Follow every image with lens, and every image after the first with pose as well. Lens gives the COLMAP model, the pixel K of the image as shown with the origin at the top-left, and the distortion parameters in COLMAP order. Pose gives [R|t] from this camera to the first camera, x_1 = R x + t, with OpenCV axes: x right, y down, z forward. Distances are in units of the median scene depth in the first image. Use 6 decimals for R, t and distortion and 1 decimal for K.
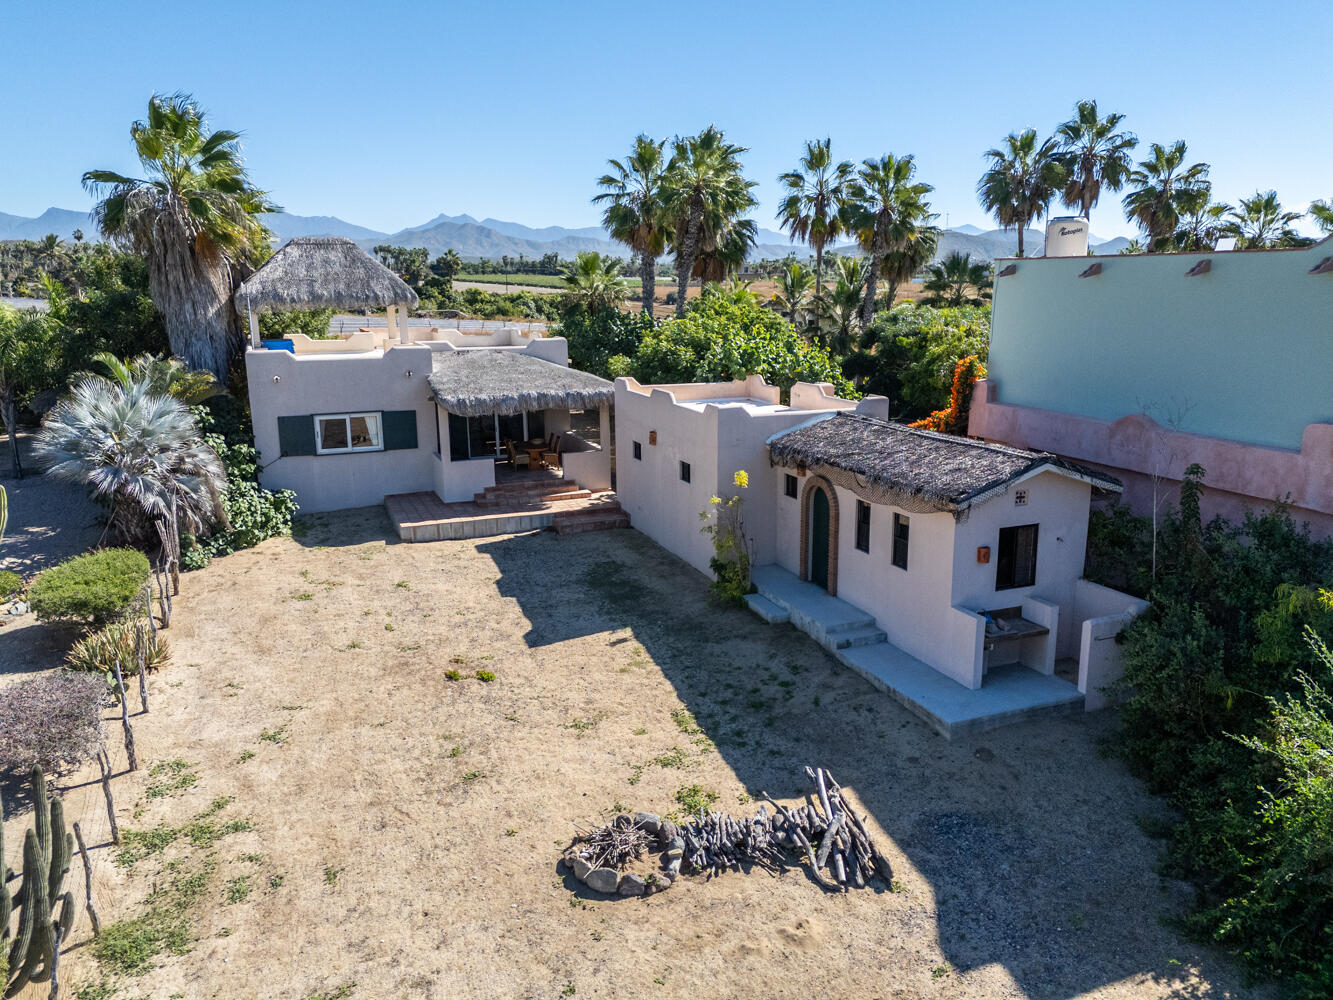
lens RADIAL K [[981.1, 0, 666.5], [0, 981.1, 500.0], [0, 0, 1]] dist [0.058304, -0.045225]
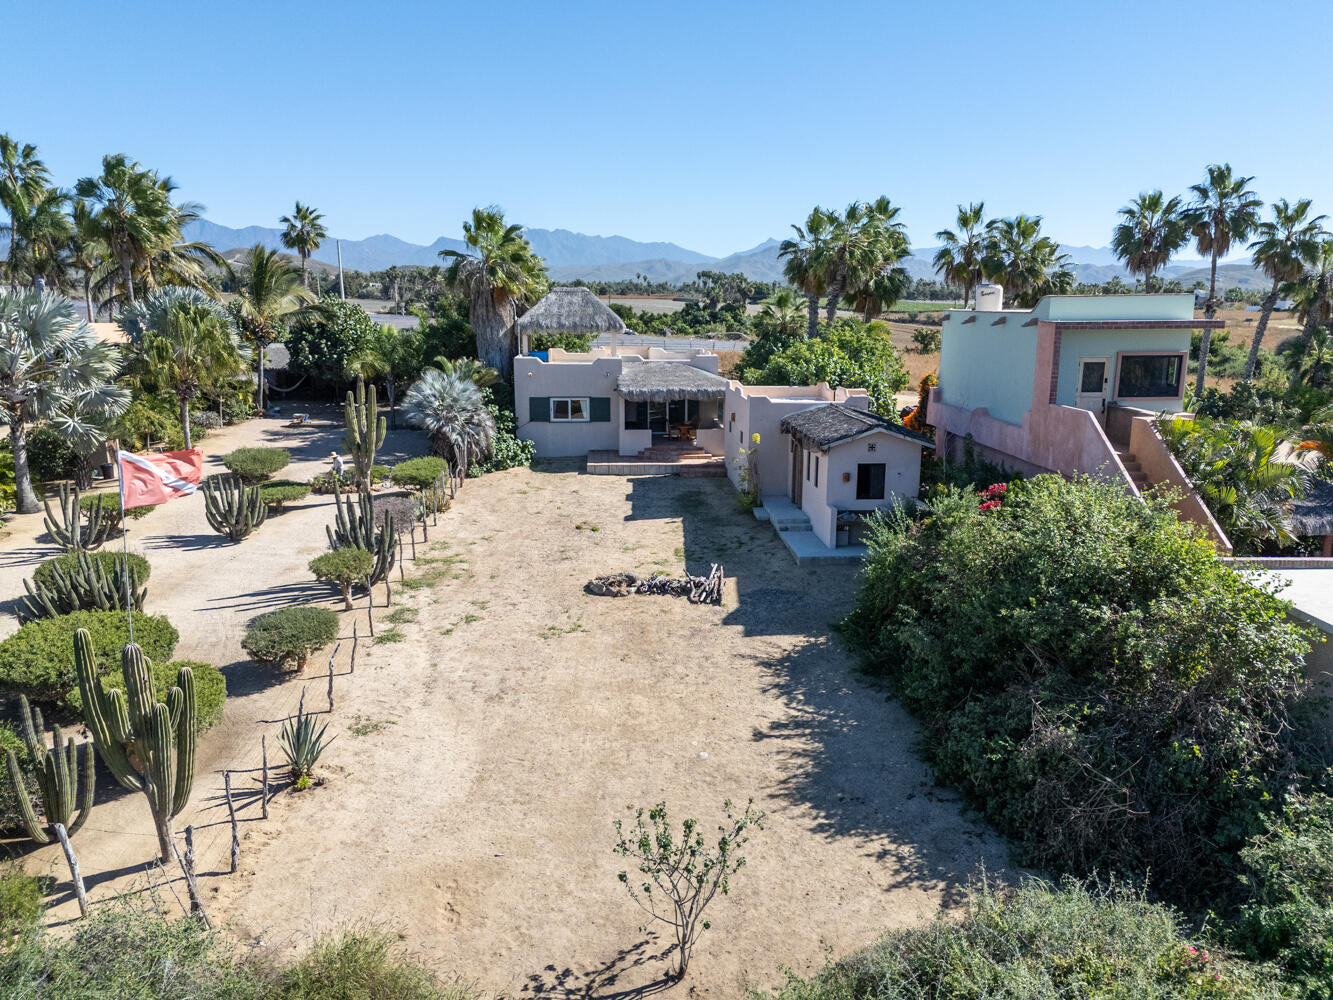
lens RADIAL K [[977.1, 0, 666.5], [0, 977.1, 500.0], [0, 0, 1]] dist [0.091147, -0.084897]
pose [[0.950410, 0.073352, -0.302227, 0.350294], [-0.079896, 0.996759, -0.009332, 0.088677], [0.300563, 0.033016, 0.953190, -0.515925]]
